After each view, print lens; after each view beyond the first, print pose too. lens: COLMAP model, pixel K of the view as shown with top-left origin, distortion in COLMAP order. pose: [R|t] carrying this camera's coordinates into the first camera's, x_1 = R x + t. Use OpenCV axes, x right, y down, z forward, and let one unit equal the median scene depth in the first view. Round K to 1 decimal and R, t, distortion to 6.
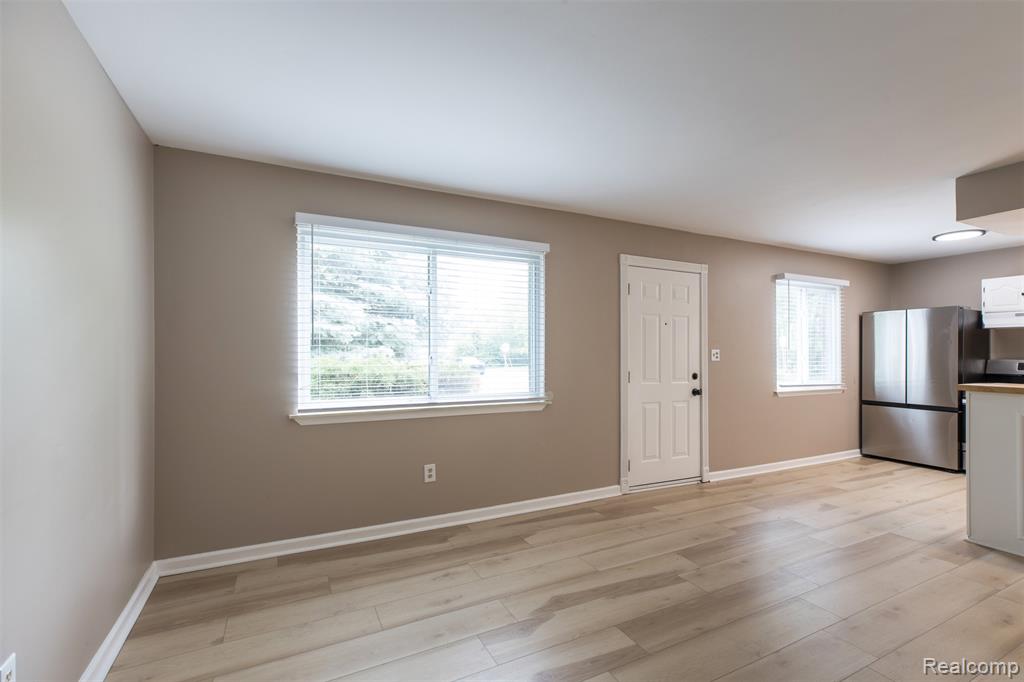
lens RADIAL K [[460.0, 0, 518.1], [0, 460.0, 350.1], [0, 0, 1]] dist [0.004650, -0.003267]
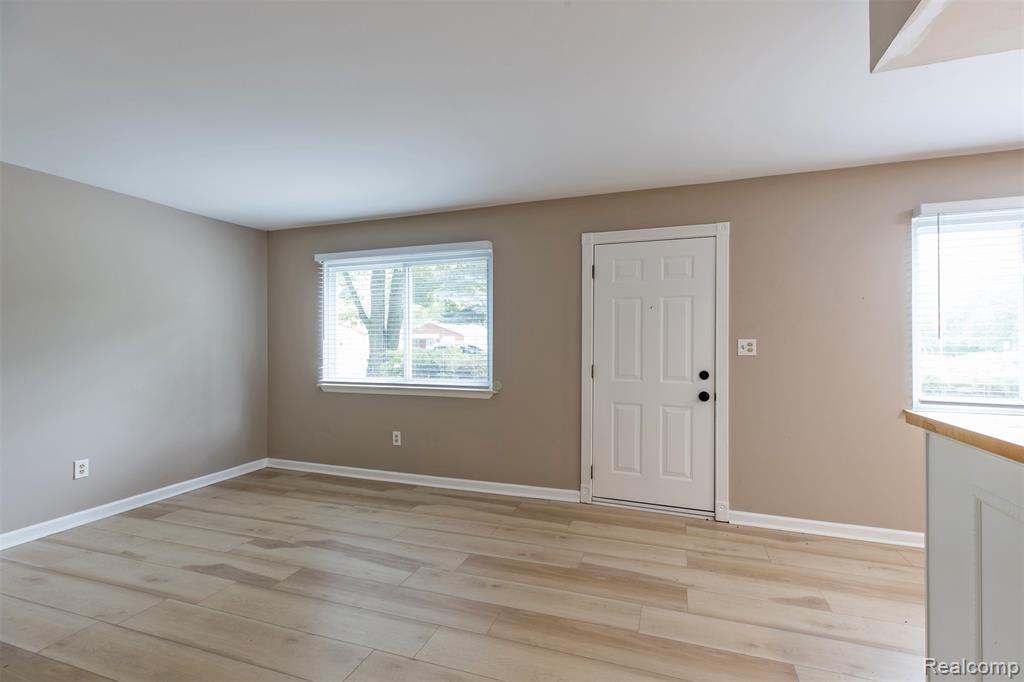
lens RADIAL K [[456.4, 0, 524.1], [0, 456.4, 339.6], [0, 0, 1]] dist [0.000007, 0.001520]
pose [[0.694883, -0.006322, -0.719095, 0.832997], [0.007634, 0.999970, -0.001415, -0.002687], [0.719082, -0.004506, 0.694910, 0.320613]]
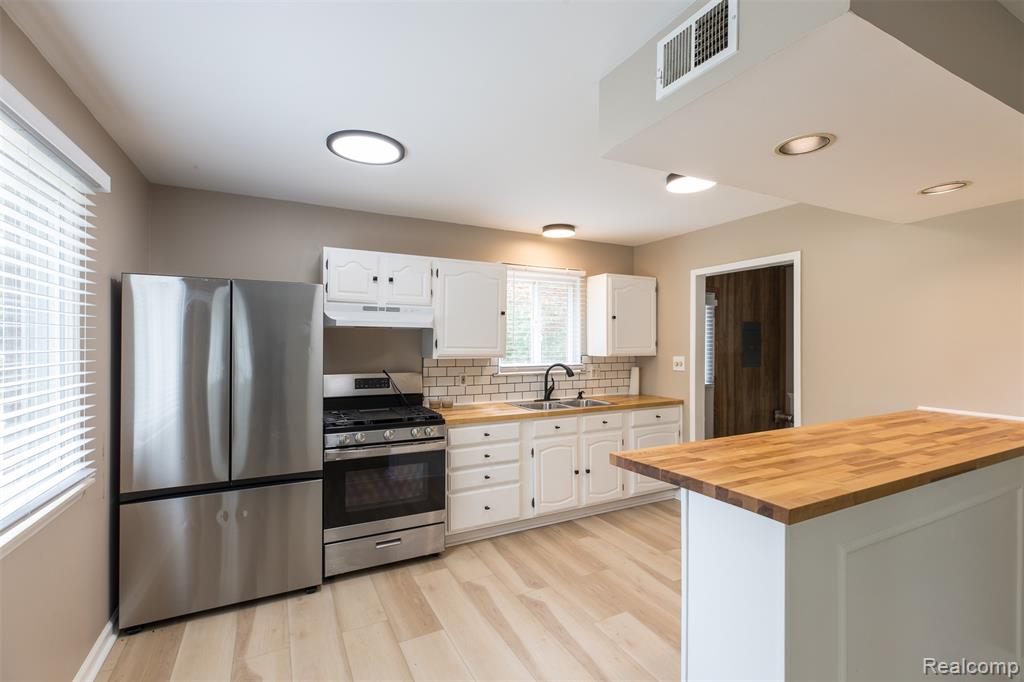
lens RADIAL K [[456.4, 0, 514.9], [0, 456.4, 340.2], [0, 0, 1]] dist [0.000007, 0.001520]
pose [[-0.010913, 0.002424, 0.999938, 0.516525], [-0.008939, 0.999957, -0.002521, -0.038279], [-0.999901, -0.008965, -0.010891, 0.986163]]
